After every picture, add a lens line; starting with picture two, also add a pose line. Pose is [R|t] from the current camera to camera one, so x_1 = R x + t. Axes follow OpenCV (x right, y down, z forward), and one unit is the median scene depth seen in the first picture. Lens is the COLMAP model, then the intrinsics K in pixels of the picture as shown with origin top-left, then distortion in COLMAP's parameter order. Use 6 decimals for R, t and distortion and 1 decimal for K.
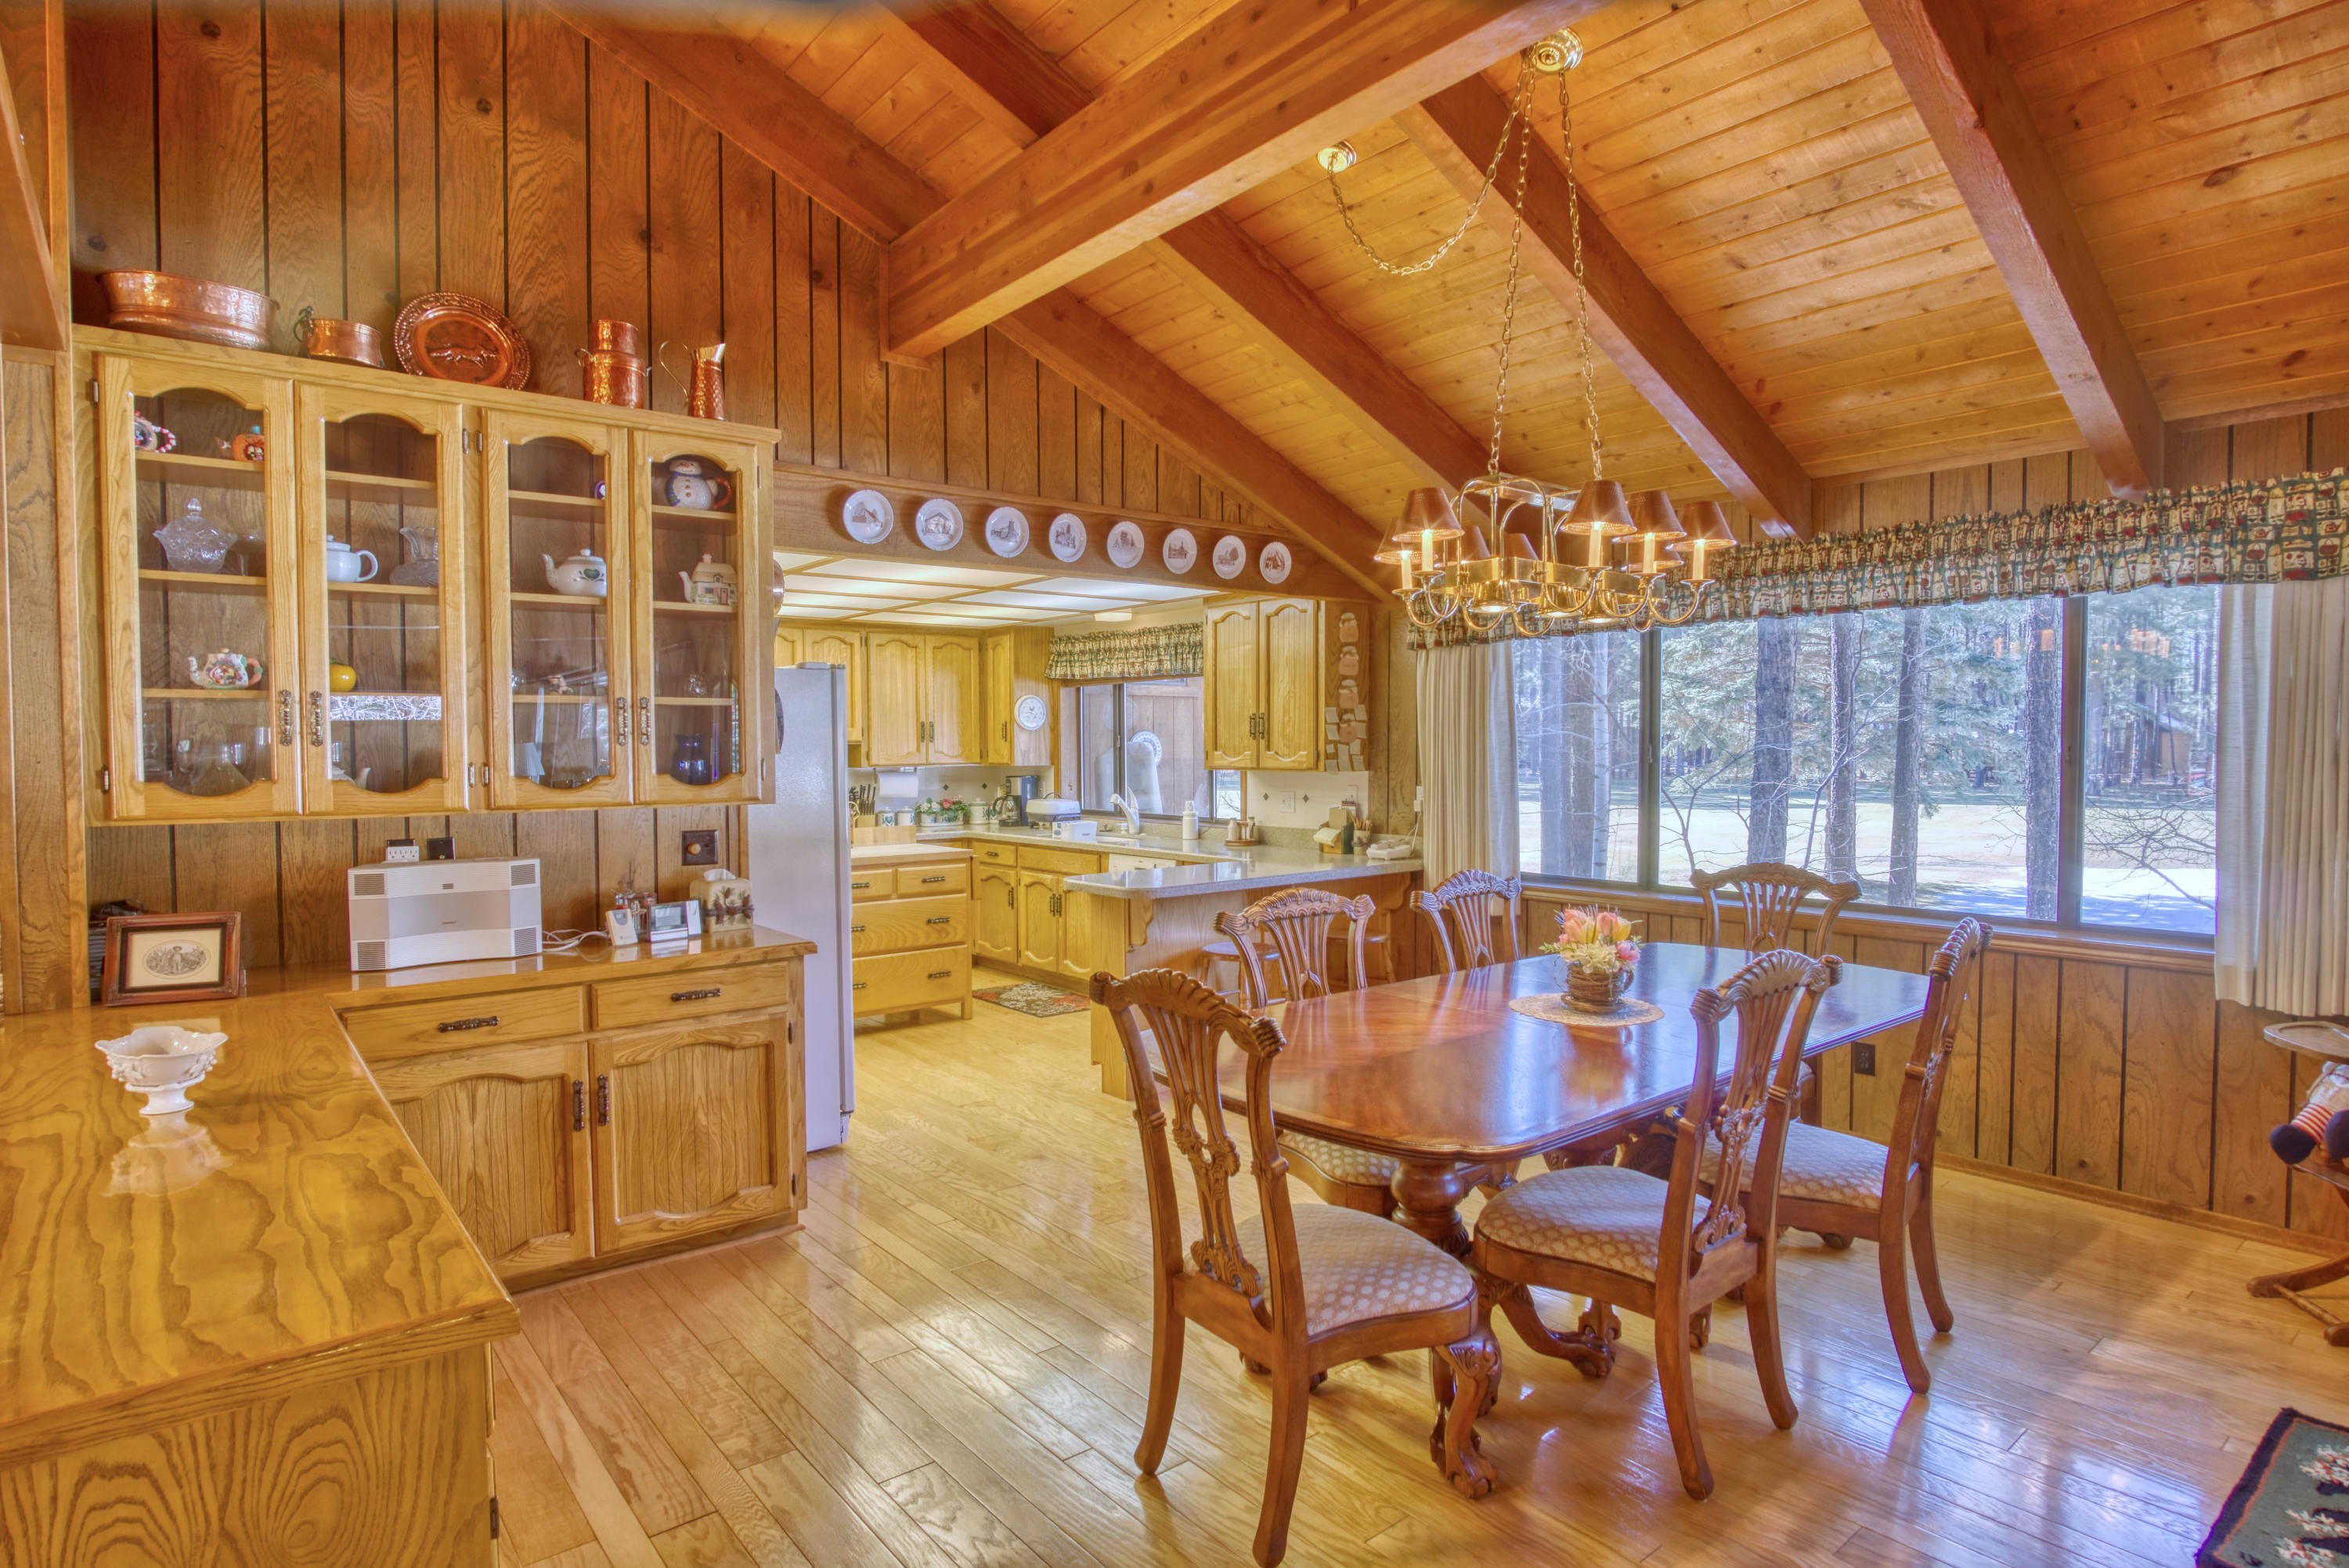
lens RADIAL K [[1255.8, 0, 1173.8], [0, 1255.8, 784.7], [0, 0, 1]] dist [-0.025185, 0.003777]
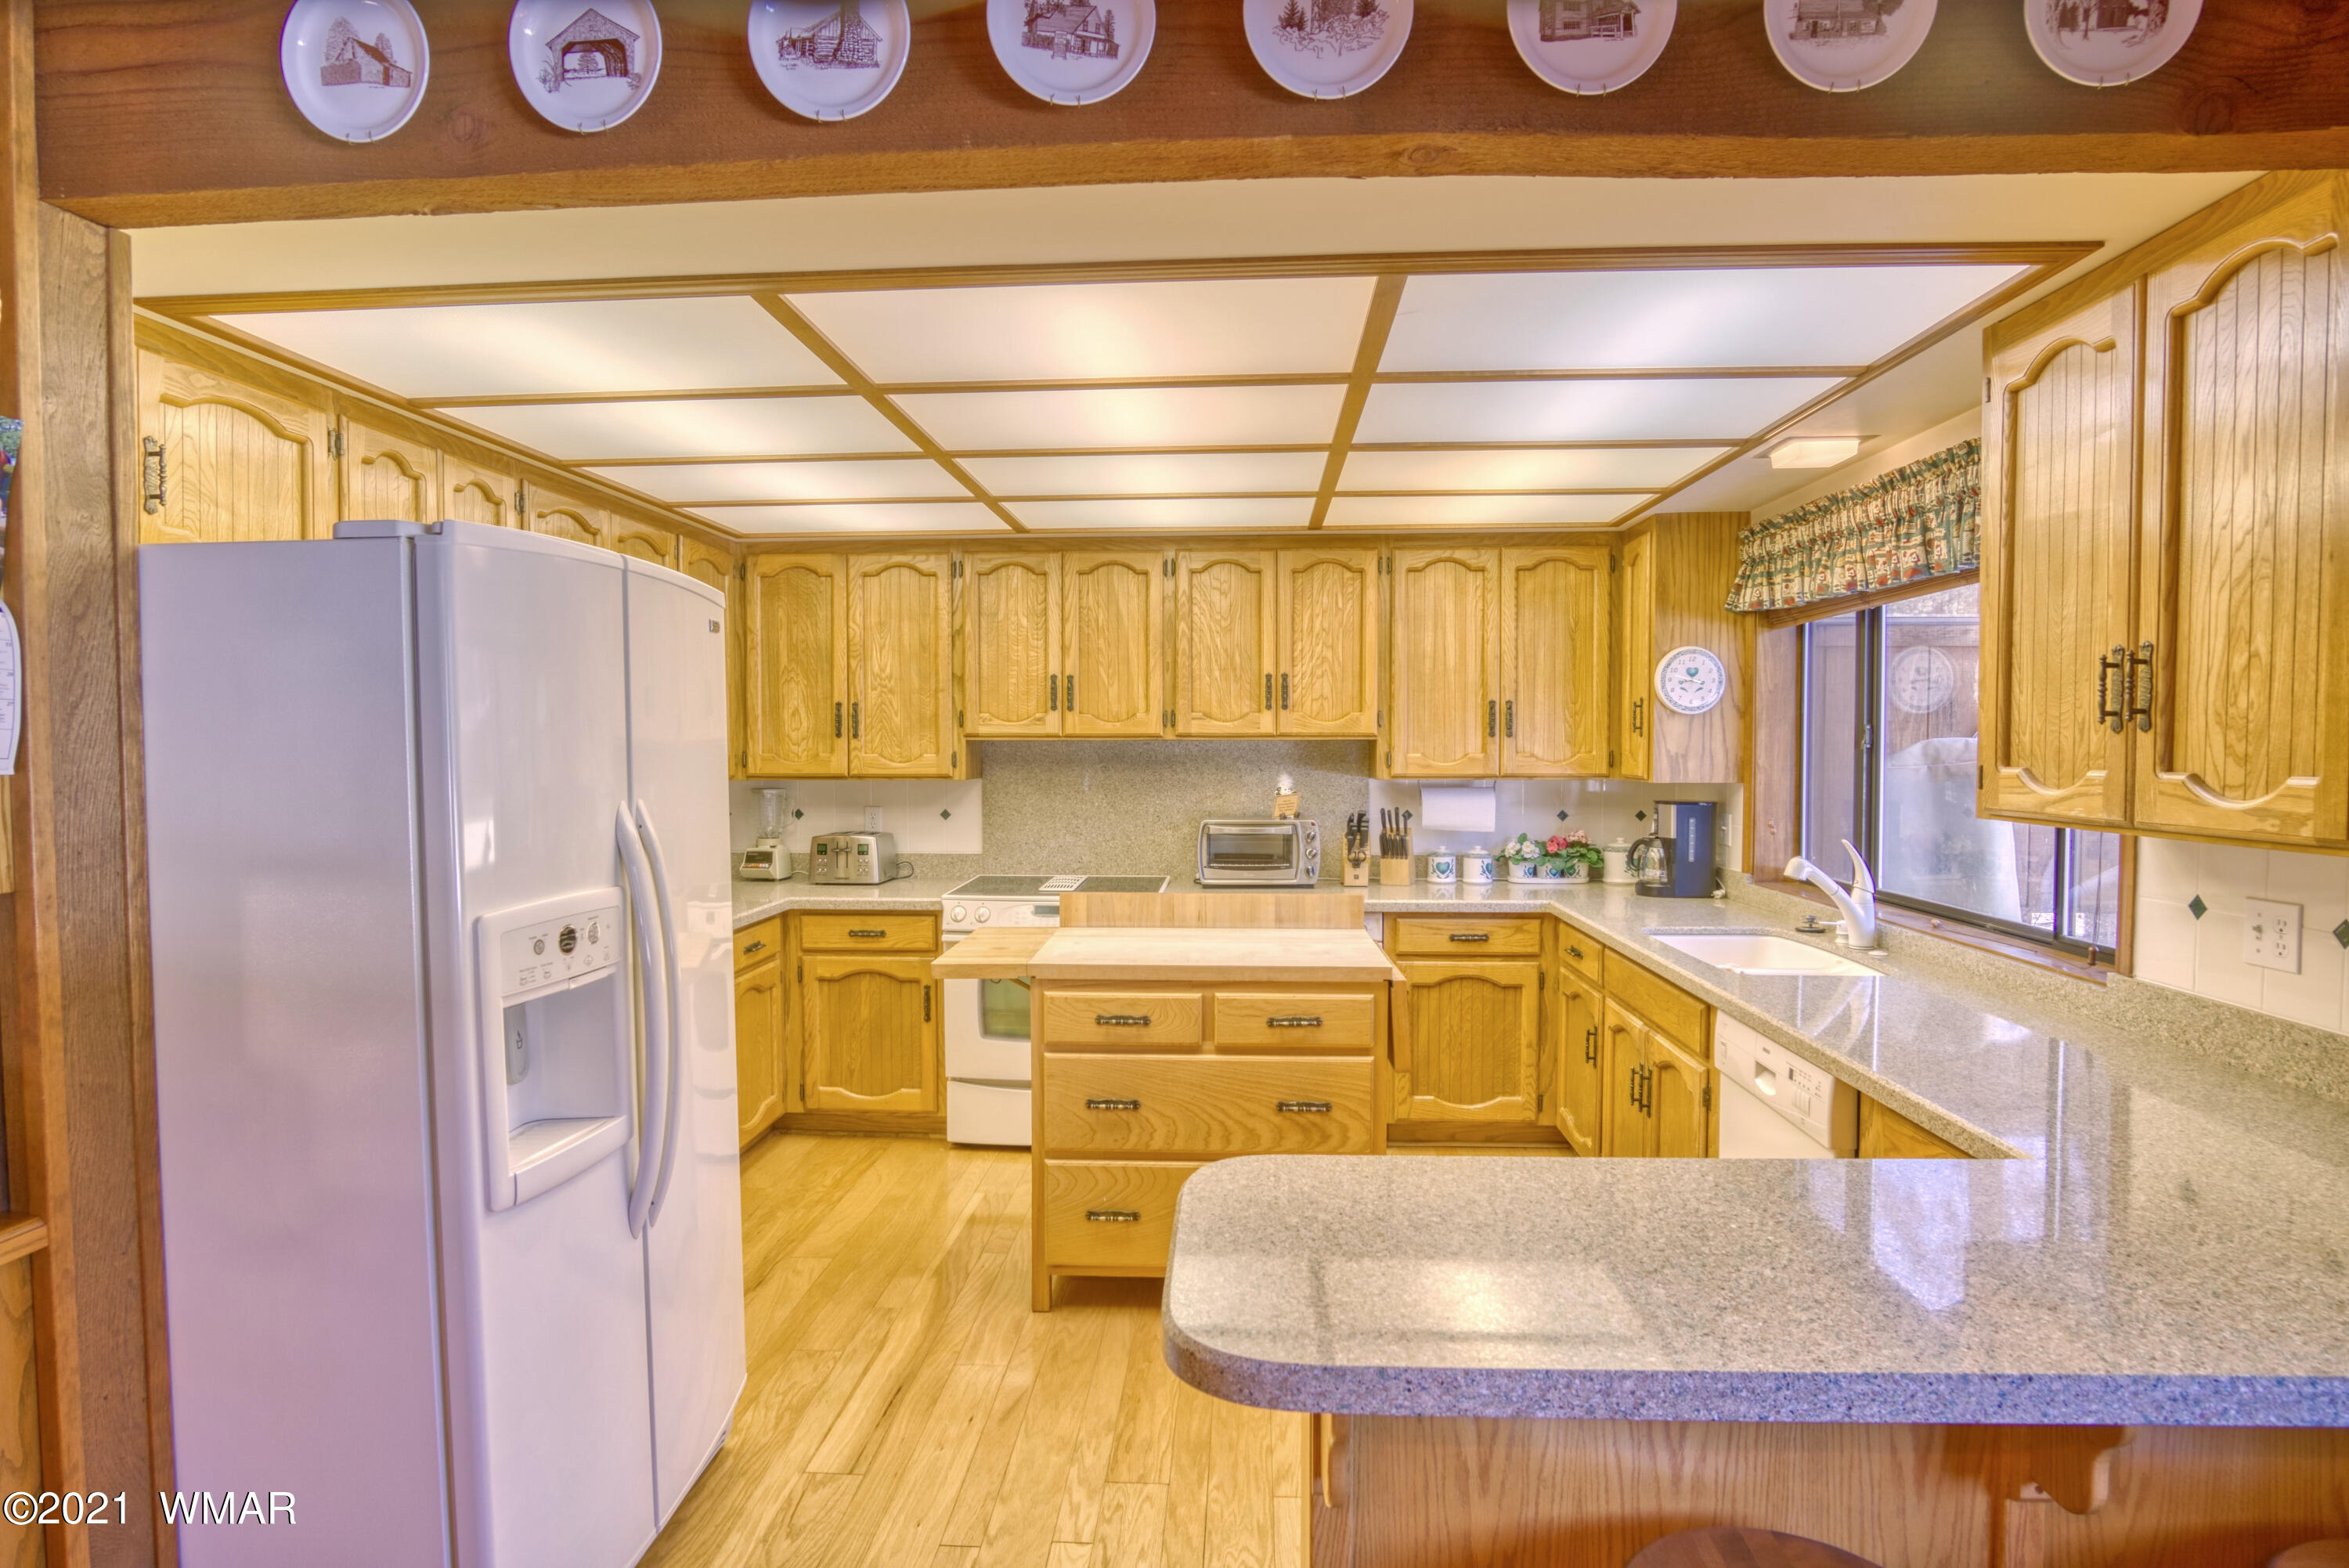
lens RADIAL K [[1255.8, 0, 1178.2], [0, 1255.8, 781.7], [0, 0, 1]] dist [-0.025185, 0.003777]
pose [[0.739355, 0.027416, -0.672758, 0.078234], [-0.025999, 0.999588, 0.012162, -0.017086], [0.672814, 0.008499, 0.739763, 0.491298]]
